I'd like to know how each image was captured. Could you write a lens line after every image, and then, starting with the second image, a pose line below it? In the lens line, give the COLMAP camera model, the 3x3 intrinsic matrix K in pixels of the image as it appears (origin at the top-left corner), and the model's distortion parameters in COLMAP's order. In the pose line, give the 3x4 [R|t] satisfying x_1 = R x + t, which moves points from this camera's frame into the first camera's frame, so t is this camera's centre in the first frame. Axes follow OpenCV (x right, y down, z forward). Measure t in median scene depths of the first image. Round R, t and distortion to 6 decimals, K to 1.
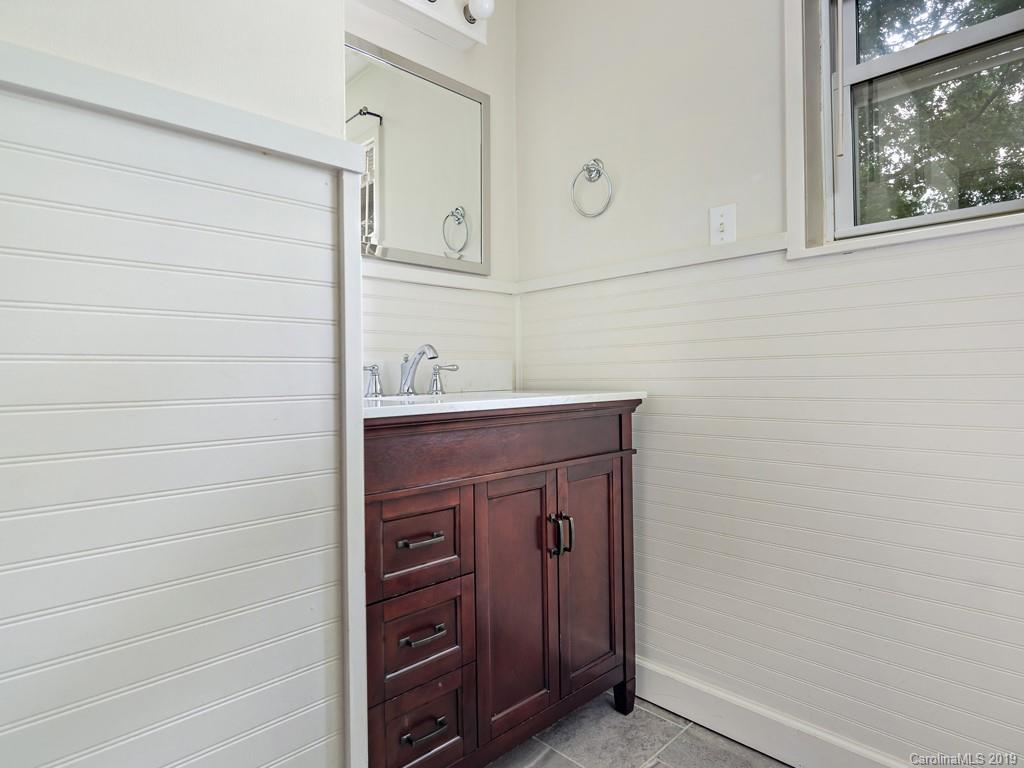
lens RADIAL K [[567.7, 0, 511.9], [0, 567.7, 374.6], [0, 0, 1]] dist [0.001489, 0.000158]
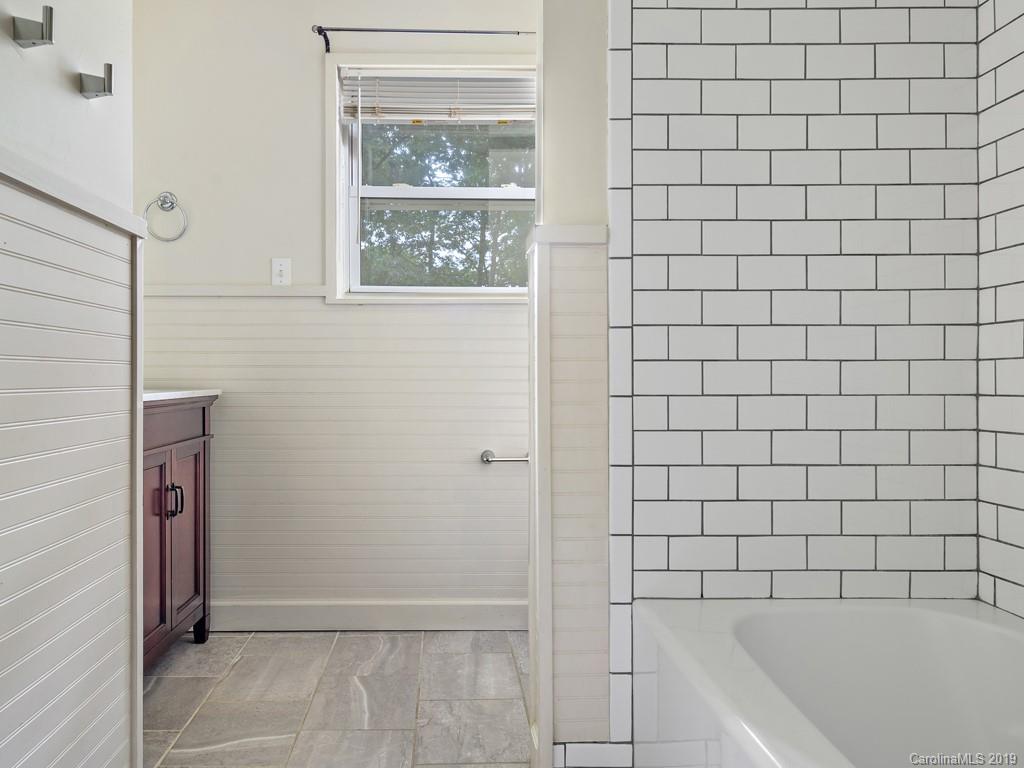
lens RADIAL K [[567.7, 0, 511.9], [0, 567.7, 374.6], [0, 0, 1]] dist [0.001489, 0.000158]
pose [[0.606383, 0.016817, 0.794995, -0.450855], [-0.010734, 0.999858, -0.012963, 0.007045], [-0.795100, -0.000673, 0.606478, -0.357034]]
